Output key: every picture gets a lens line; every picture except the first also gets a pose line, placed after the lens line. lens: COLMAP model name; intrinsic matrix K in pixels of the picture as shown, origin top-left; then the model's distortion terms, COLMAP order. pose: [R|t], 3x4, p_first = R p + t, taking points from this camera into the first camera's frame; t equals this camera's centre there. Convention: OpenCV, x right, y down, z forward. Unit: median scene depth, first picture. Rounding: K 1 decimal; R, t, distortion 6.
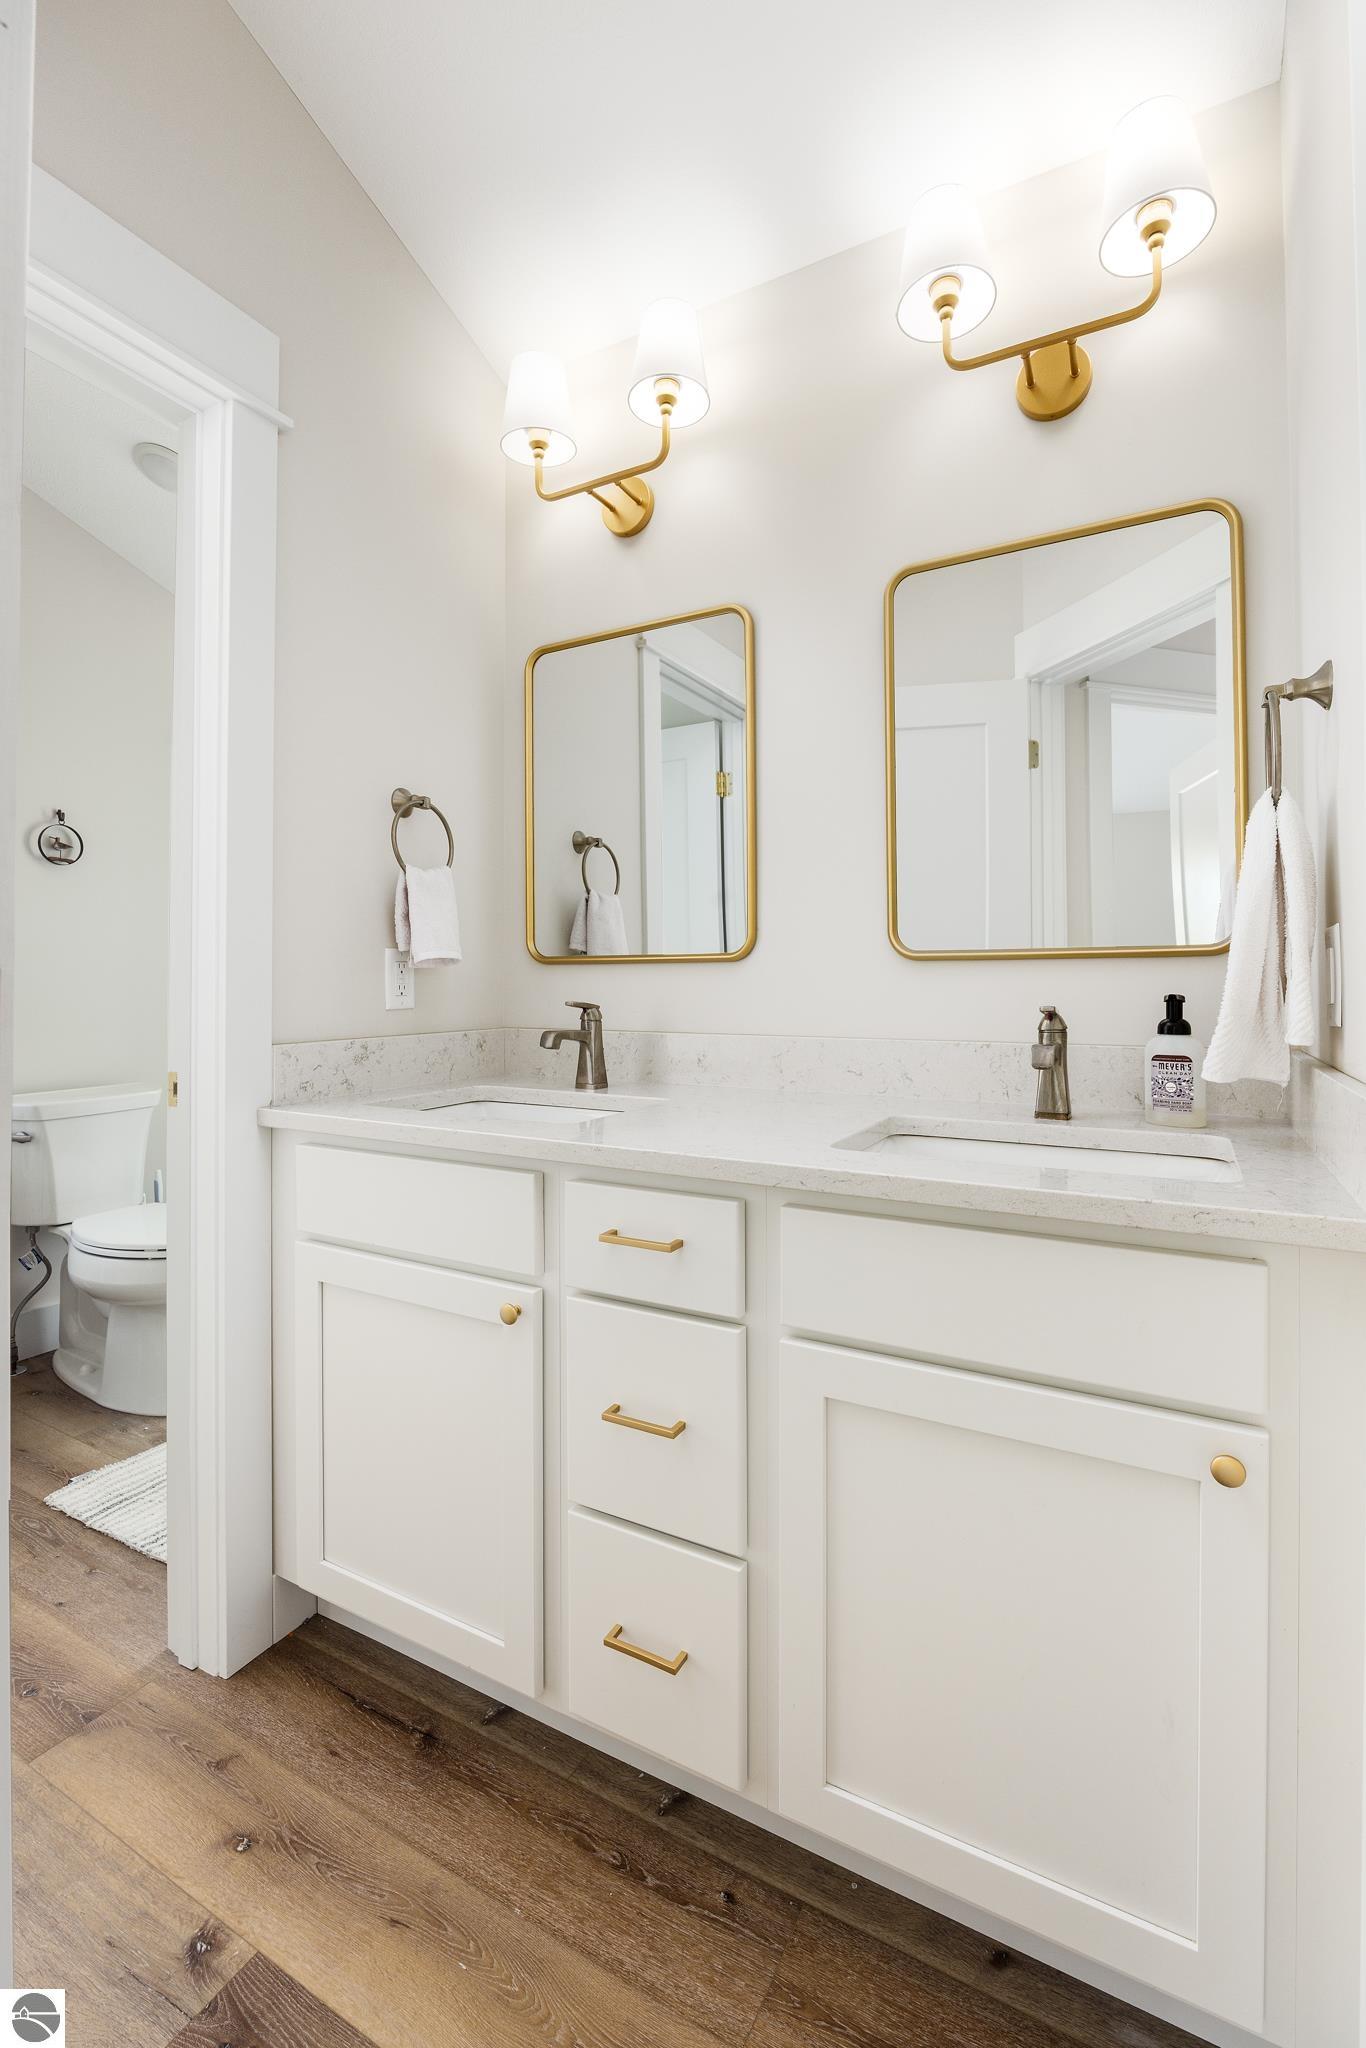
lens RADIAL K [[912.1, 0, 680.0], [0, 912.1, 950.8], [0, 0, 1]] dist [-0.016905, -0.000256]
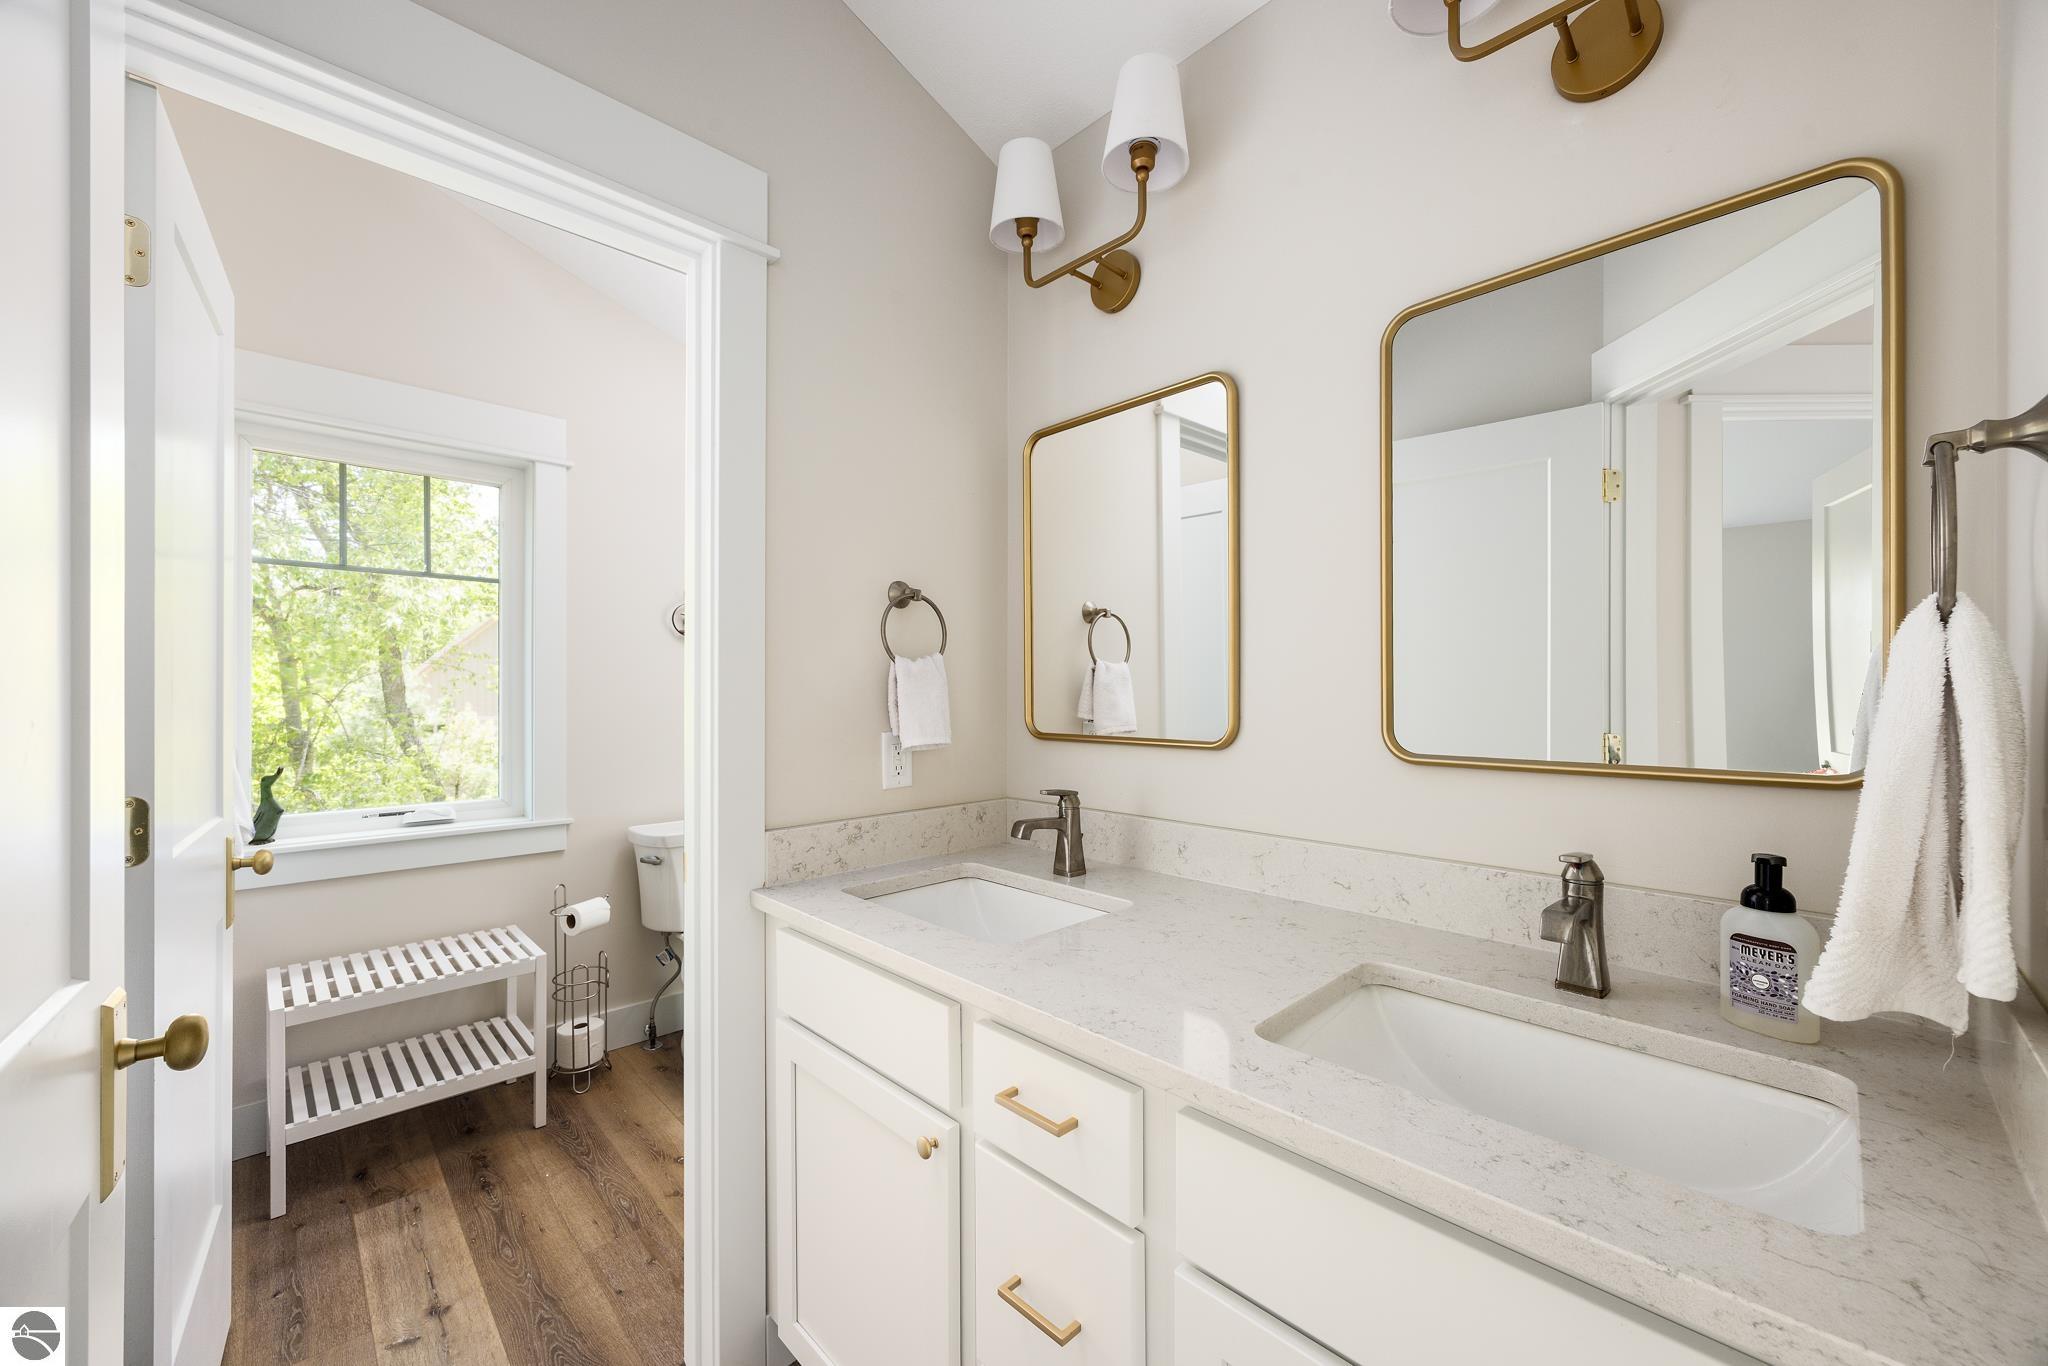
lens RADIAL K [[794.3, 0, 1024.0], [0, 794.3, 683.0], [0, 0, 1]] dist [0.000675, -0.000030]
pose [[0.956213, -0.002764, -0.292658, 0.122270], [0.009267, 0.999740, 0.020835, -0.086448], [0.292524, -0.022635, 0.955990, 0.164239]]
